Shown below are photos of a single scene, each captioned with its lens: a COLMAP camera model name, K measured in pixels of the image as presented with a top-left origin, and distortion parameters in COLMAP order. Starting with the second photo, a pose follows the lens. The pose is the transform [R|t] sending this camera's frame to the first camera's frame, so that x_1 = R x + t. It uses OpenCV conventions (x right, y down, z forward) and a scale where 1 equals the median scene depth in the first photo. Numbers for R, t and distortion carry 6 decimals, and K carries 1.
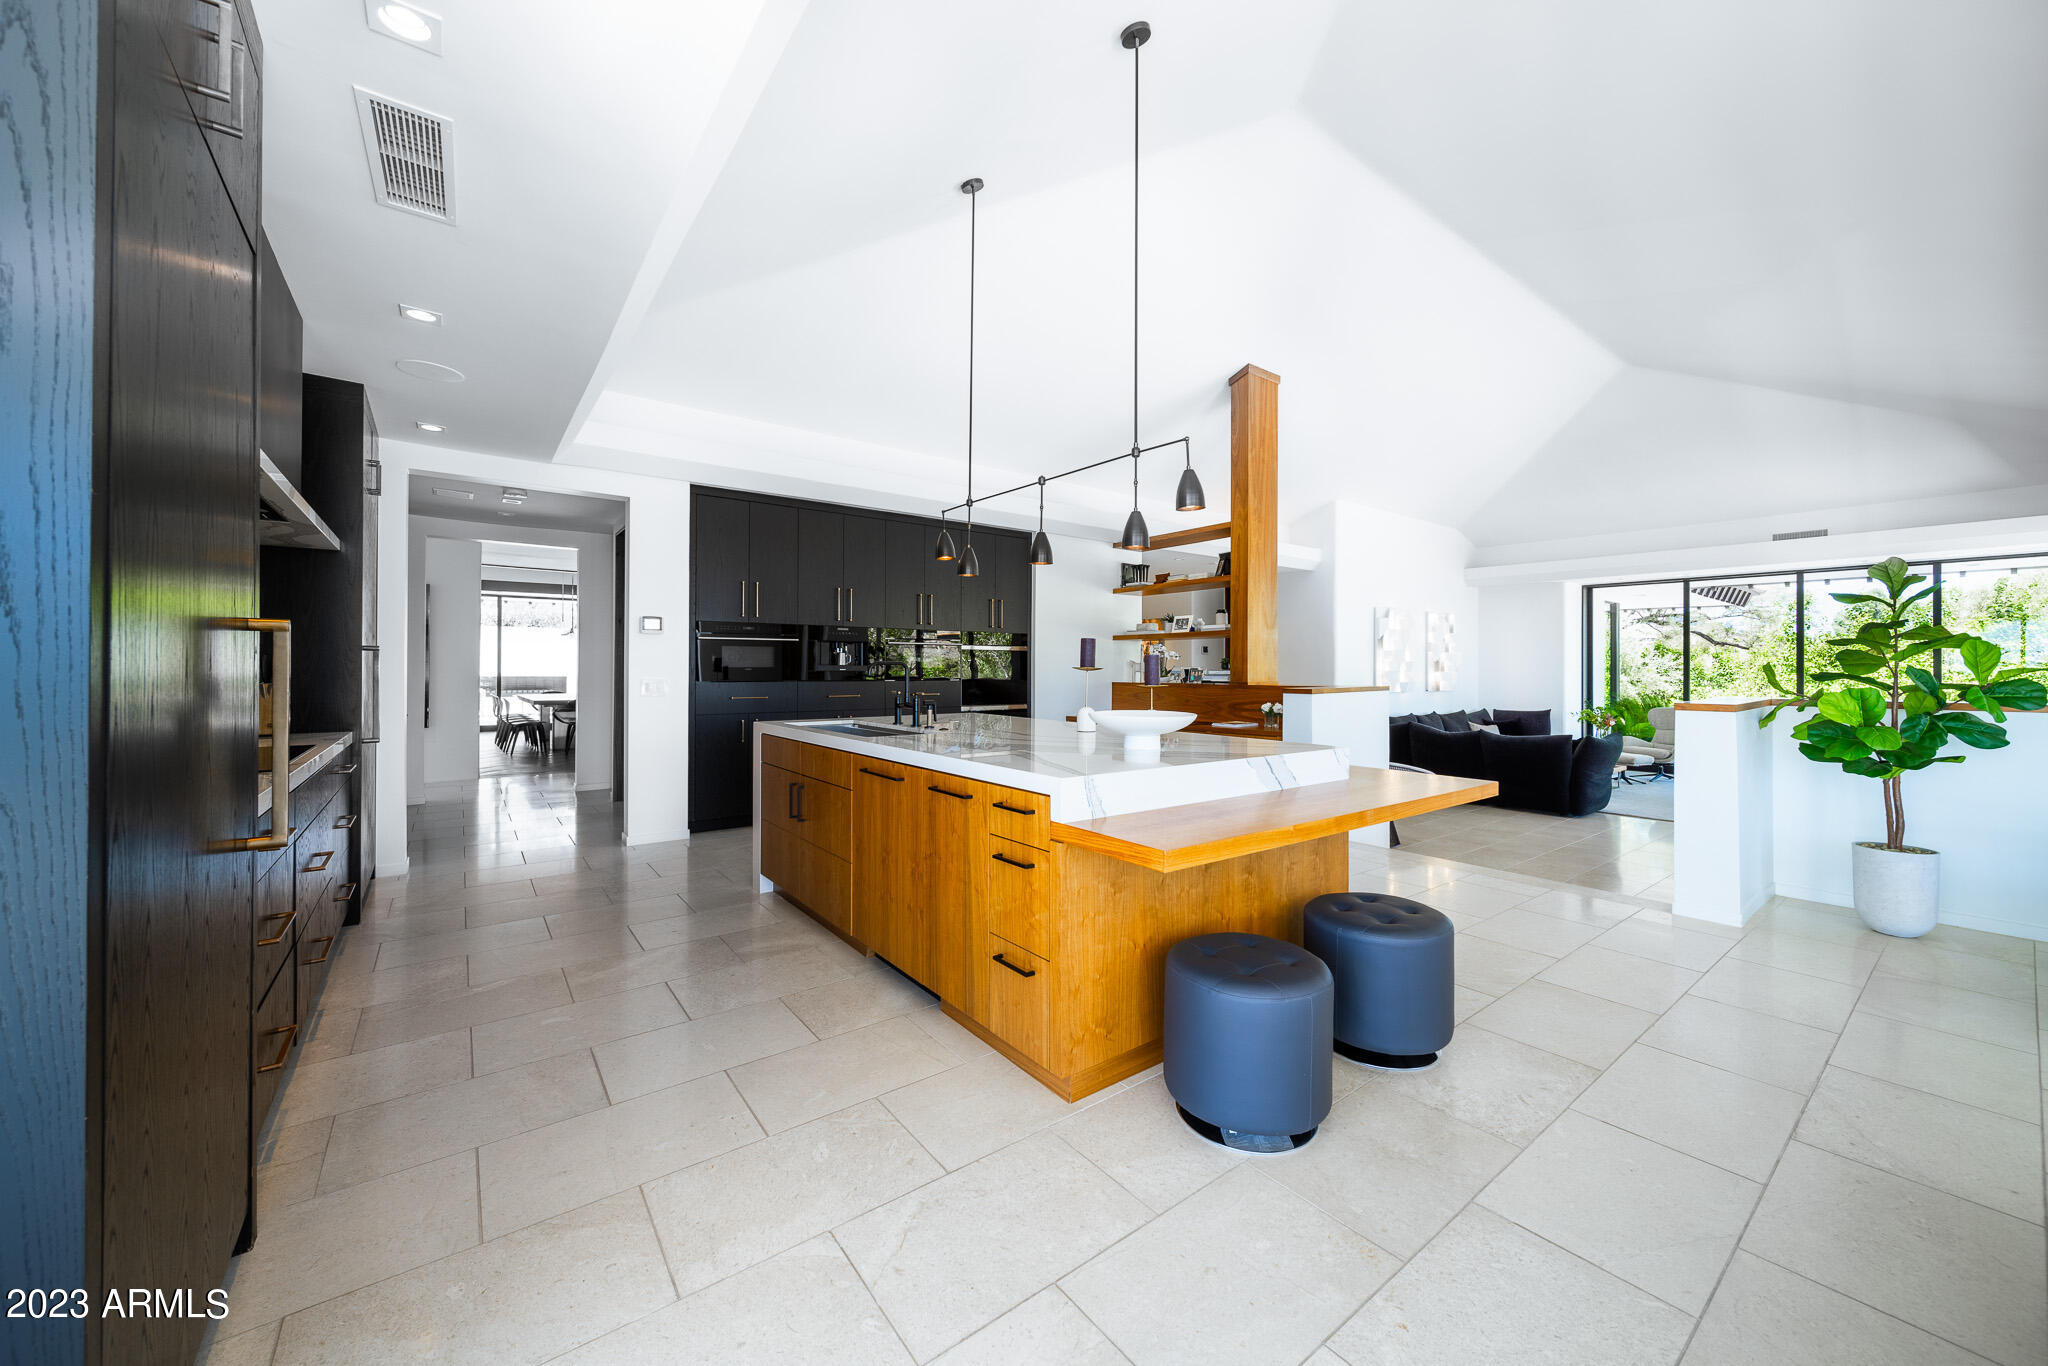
lens RADIAL K [[736.5, 0, 1014.4], [0, 736.5, 676.2], [0, 0, 1]] dist [0.001291, 0.000137]
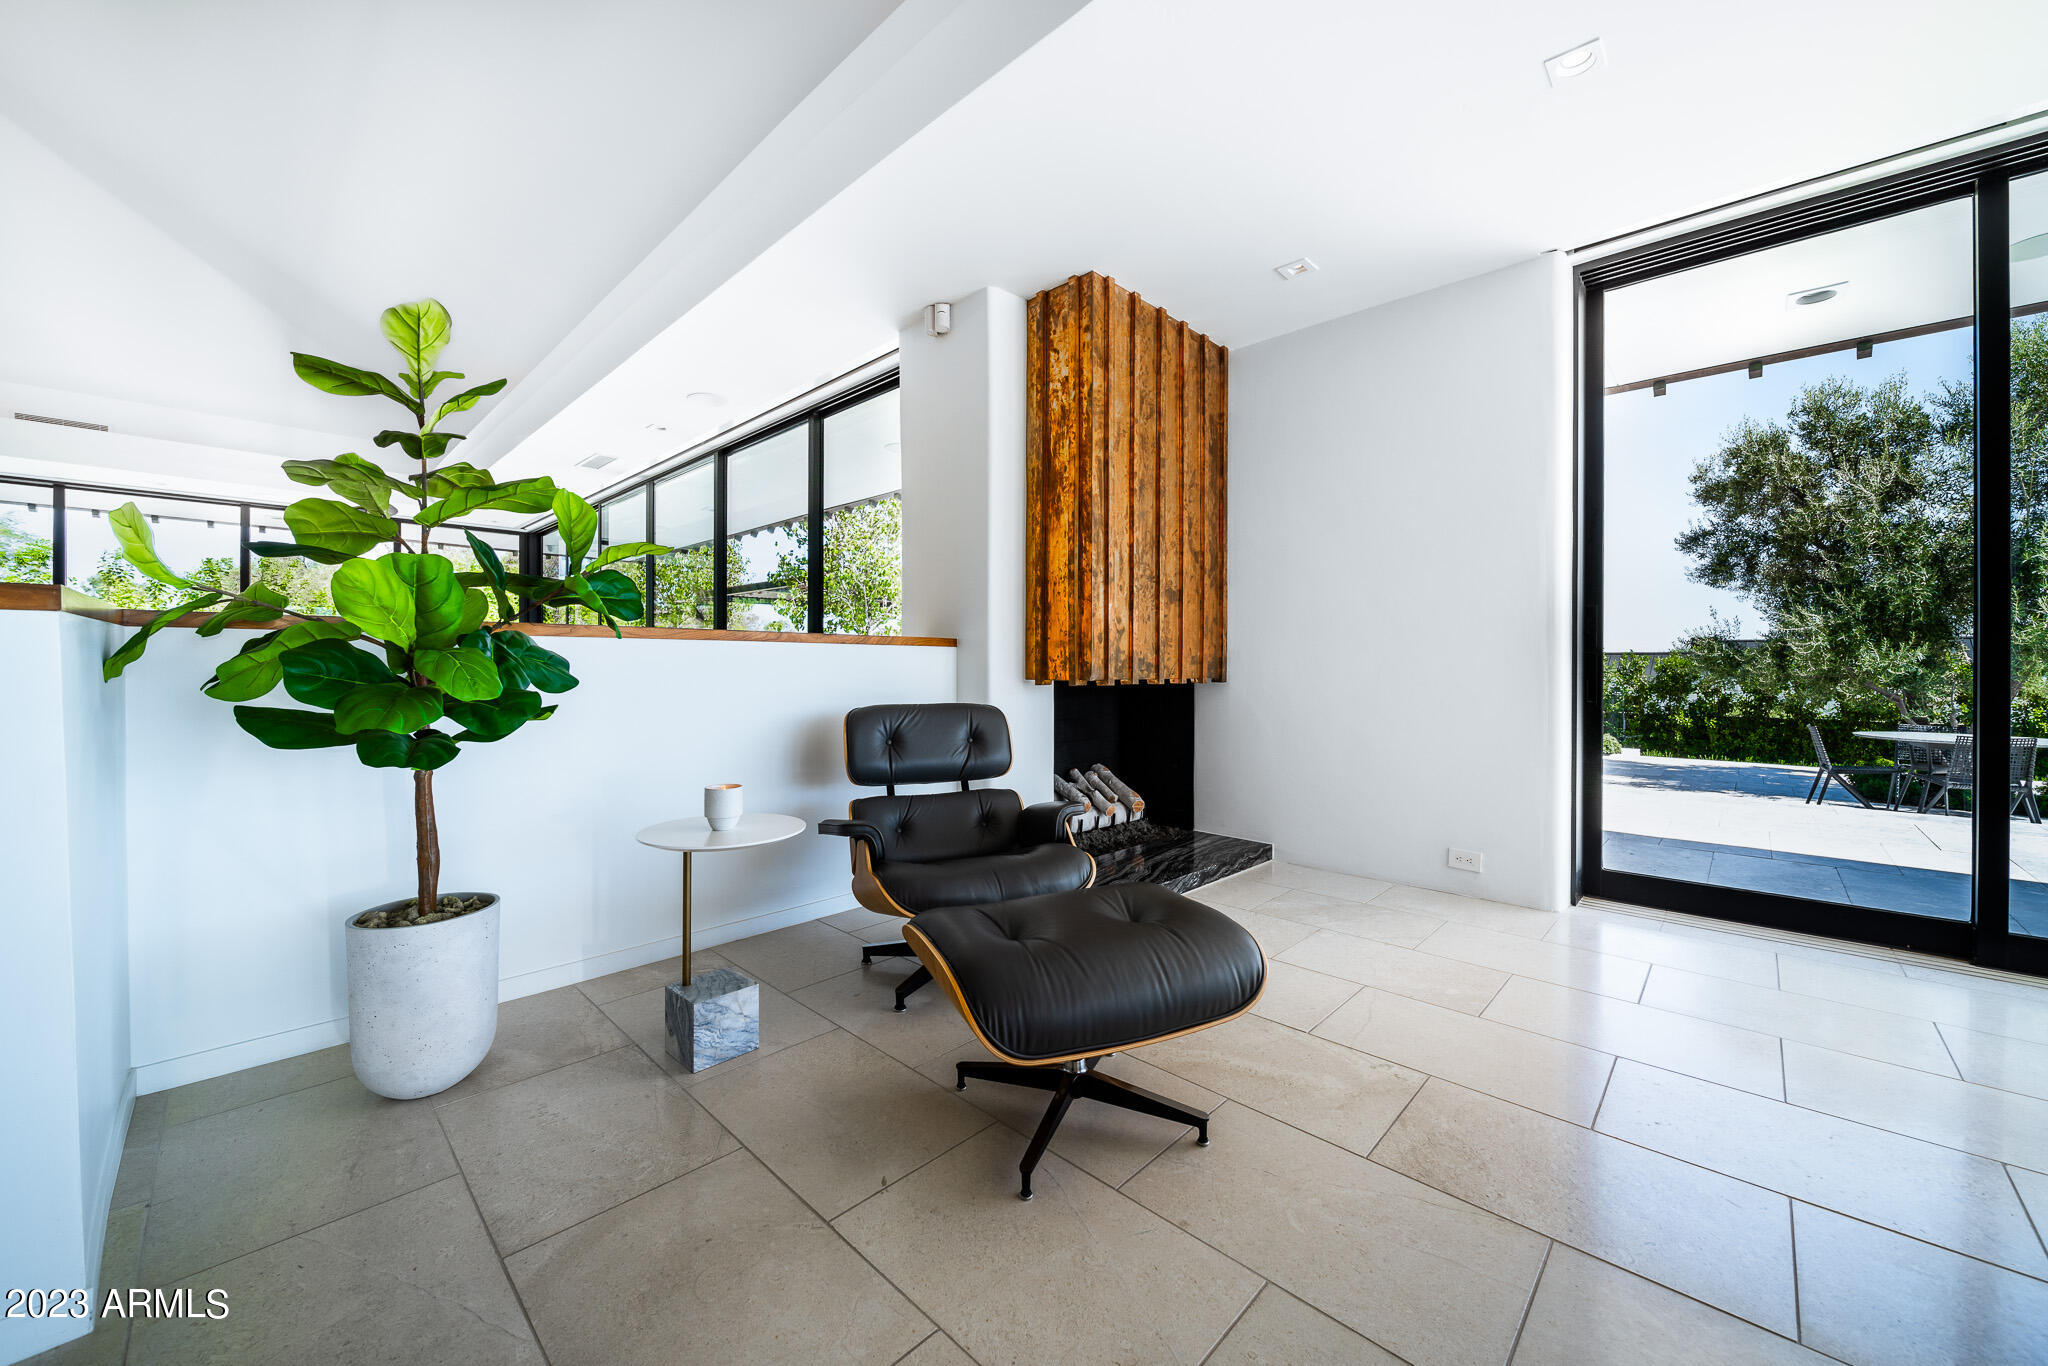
lens RADIAL K [[763.2, 0, 1084.3], [0, 763.2, 668.8], [0, 0, 1]] dist [-0.000366, -0.000041]
pose [[-0.193456, -0.011349, 0.981043, 0.576719], [0.006934, 0.999892, 0.012934, 0.067024], [-0.981084, 0.009304, -0.193357, 0.631174]]
